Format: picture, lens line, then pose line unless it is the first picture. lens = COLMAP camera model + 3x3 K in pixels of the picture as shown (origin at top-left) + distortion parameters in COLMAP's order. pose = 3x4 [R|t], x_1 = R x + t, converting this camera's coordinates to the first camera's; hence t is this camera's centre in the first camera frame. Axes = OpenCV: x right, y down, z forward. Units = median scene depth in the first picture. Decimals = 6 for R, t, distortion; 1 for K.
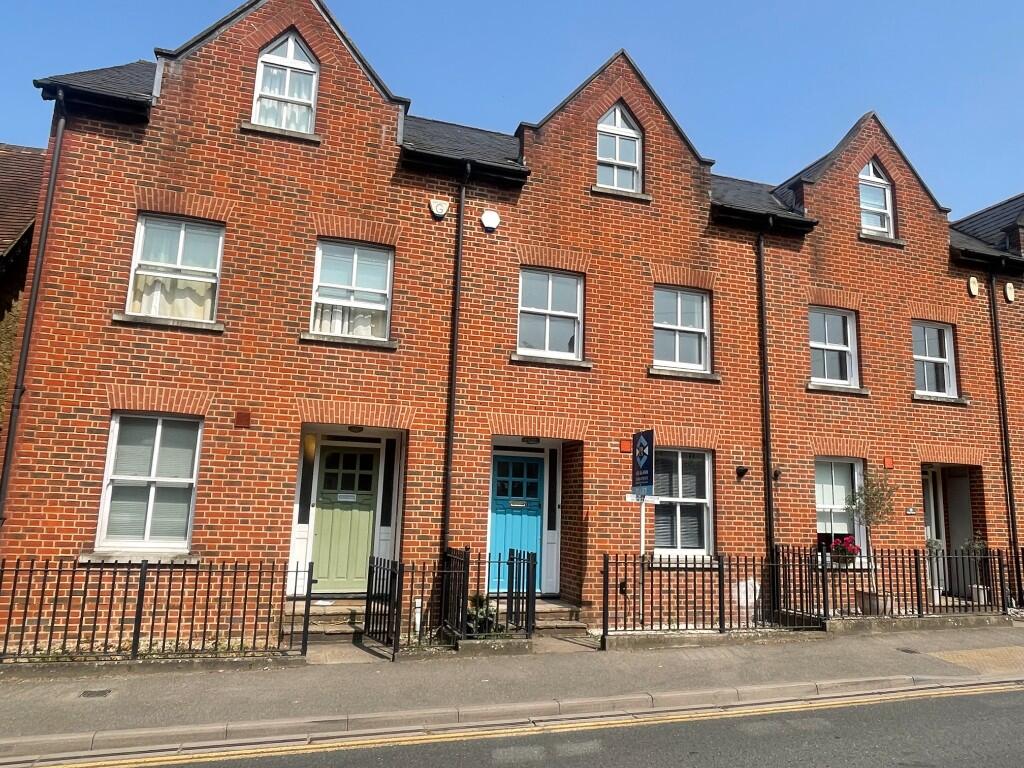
lens RADIAL K [[693.9, 0, 512.0], [0, 693.9, 384.0], [0, 0, 1]] dist [0.001618, 0.000125]
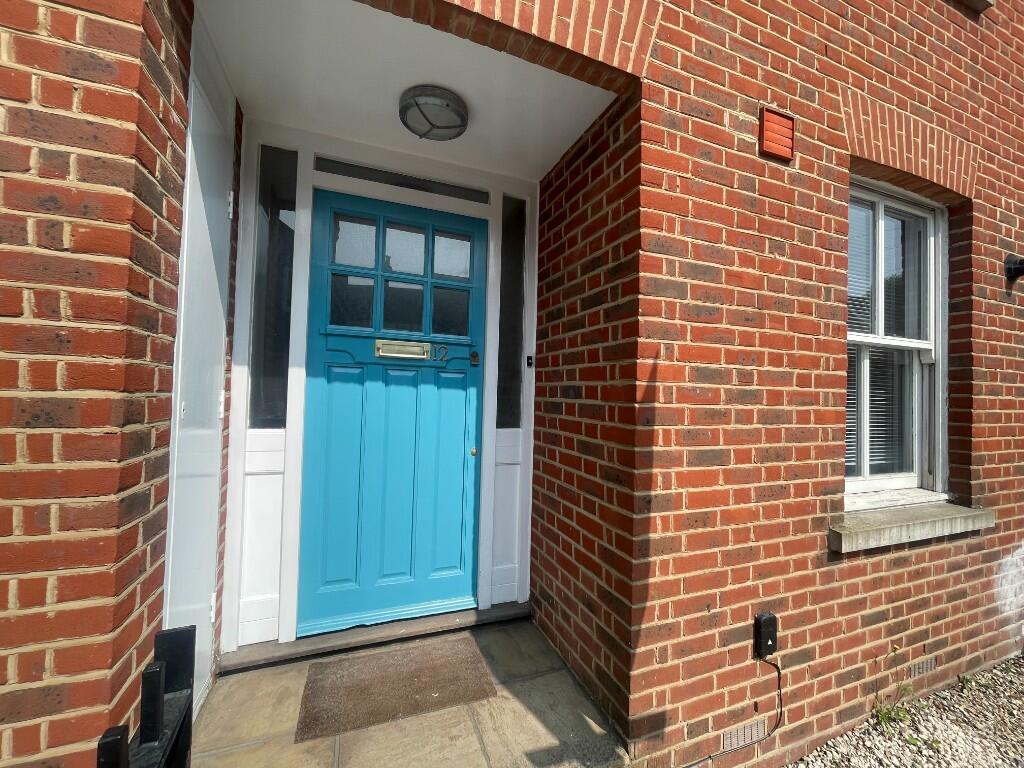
lens RADIAL K [[412.3, 0, 512.0], [0, 412.3, 384.0], [0, 0, 1]] dist [-0.001159, -0.000246]
pose [[0.997679, -0.004019, 0.067974, 0.045944], [-0.006936, 0.987066, 0.160164, 0.159347], [-0.067739, -0.160264, 0.984747, 0.817598]]
